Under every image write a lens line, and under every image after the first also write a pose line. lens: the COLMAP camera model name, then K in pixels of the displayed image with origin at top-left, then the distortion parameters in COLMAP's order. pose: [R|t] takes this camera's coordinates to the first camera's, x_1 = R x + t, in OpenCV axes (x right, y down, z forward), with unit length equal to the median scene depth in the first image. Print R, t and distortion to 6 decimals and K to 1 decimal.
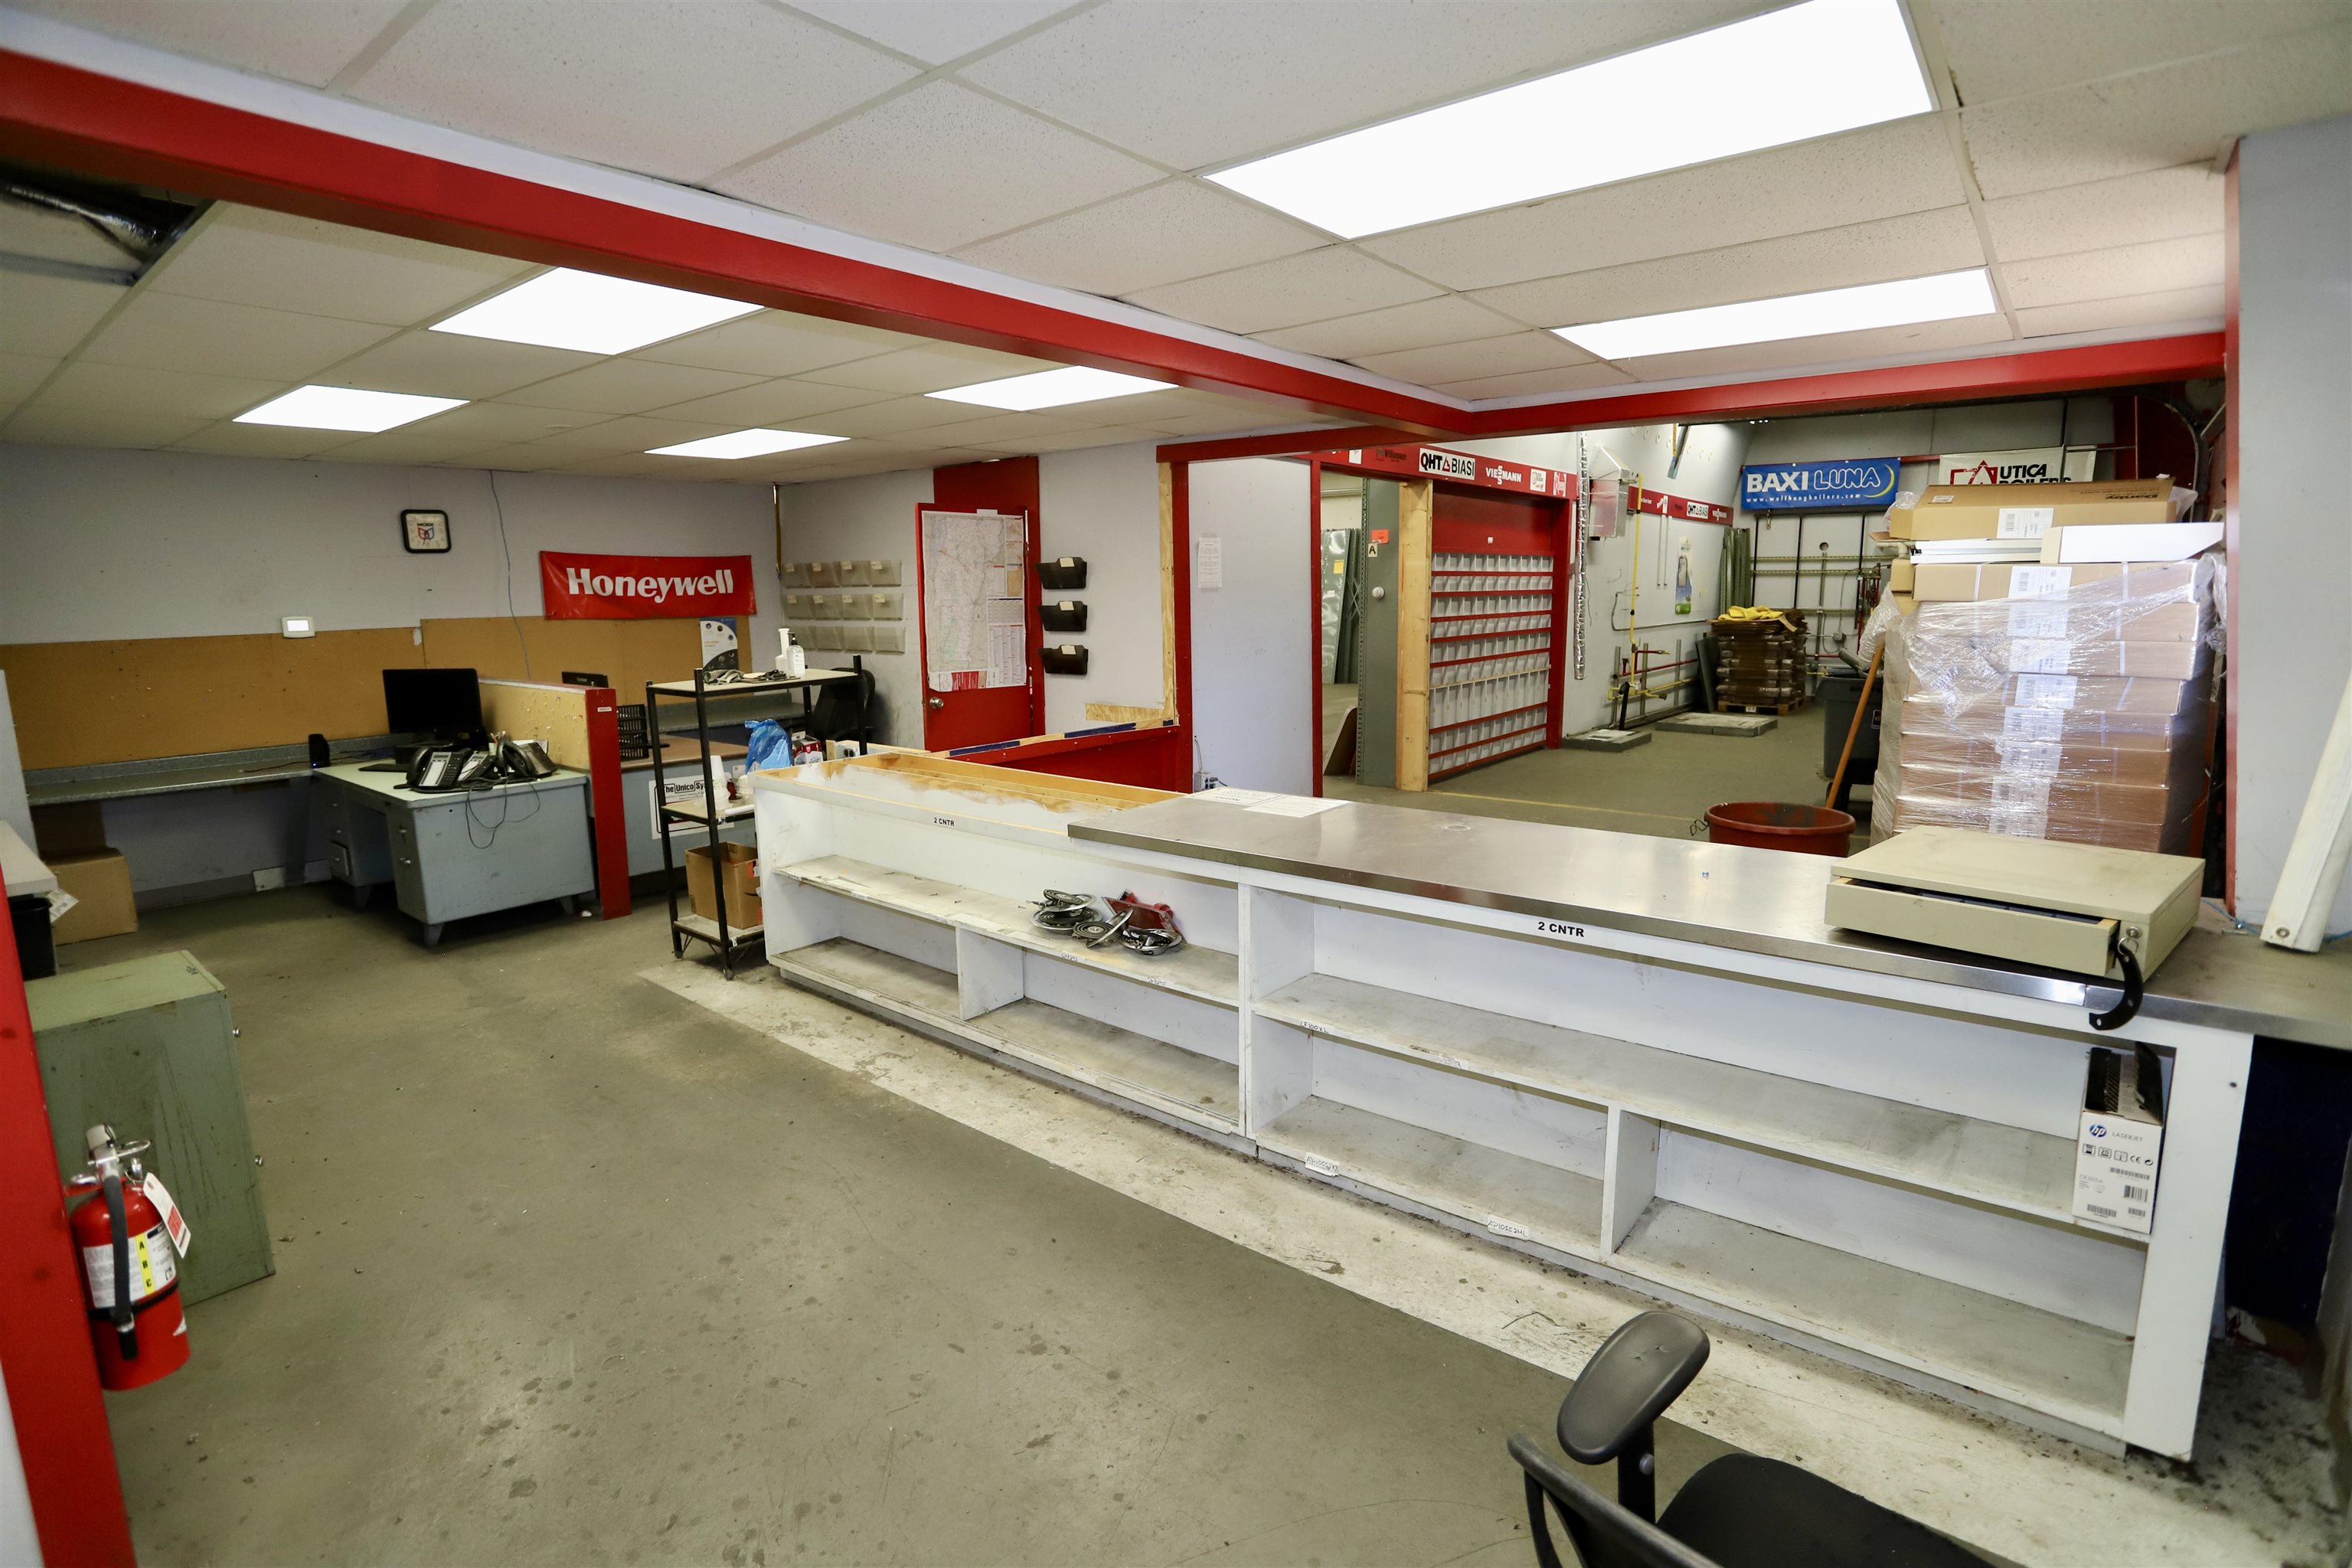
lens RADIAL K [[1136.4, 0, 1181.4], [0, 1136.4, 770.4], [0, 0, 1]] dist [-0.051324, 0.017871]
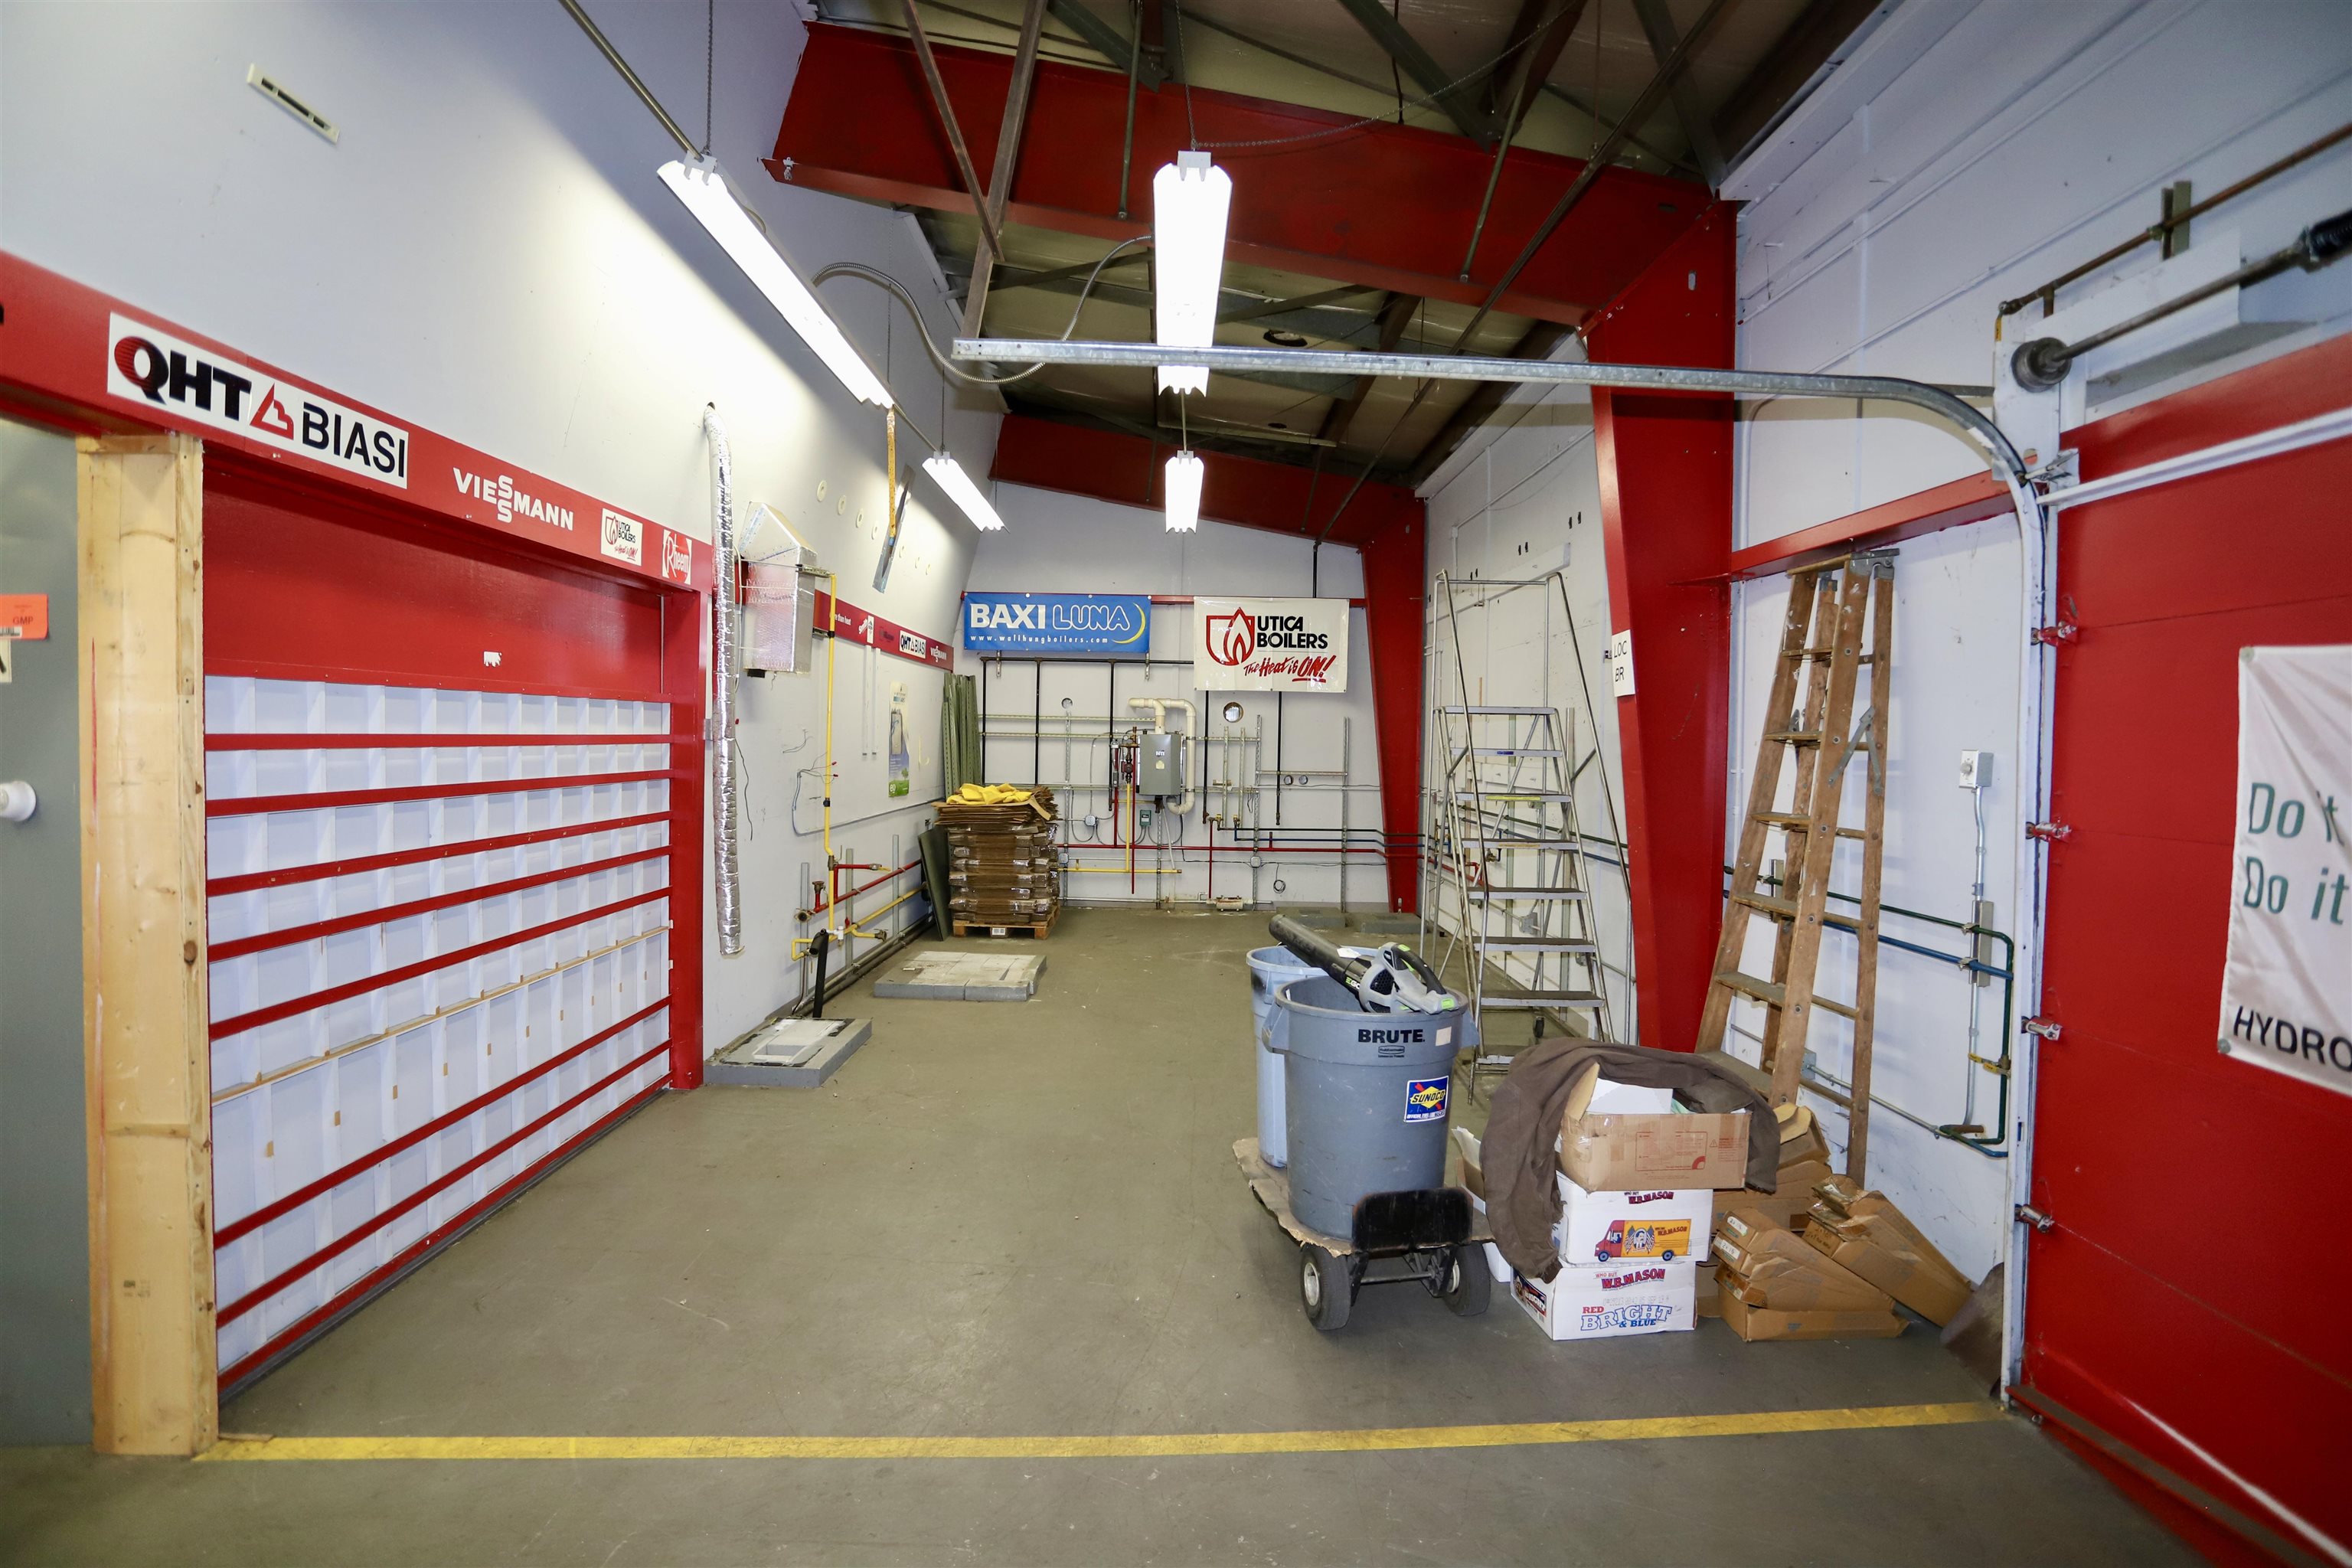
lens RADIAL K [[1136.4, 0, 1182.5], [0, 1136.4, 773.5], [0, 0, 1]] dist [-0.051324, 0.017871]
pose [[0.771226, 0.005410, 0.636539, 0.148965], [0.075591, 0.992110, -0.100017, -0.072823], [-0.632058, 0.125252, 0.764732, 0.381489]]
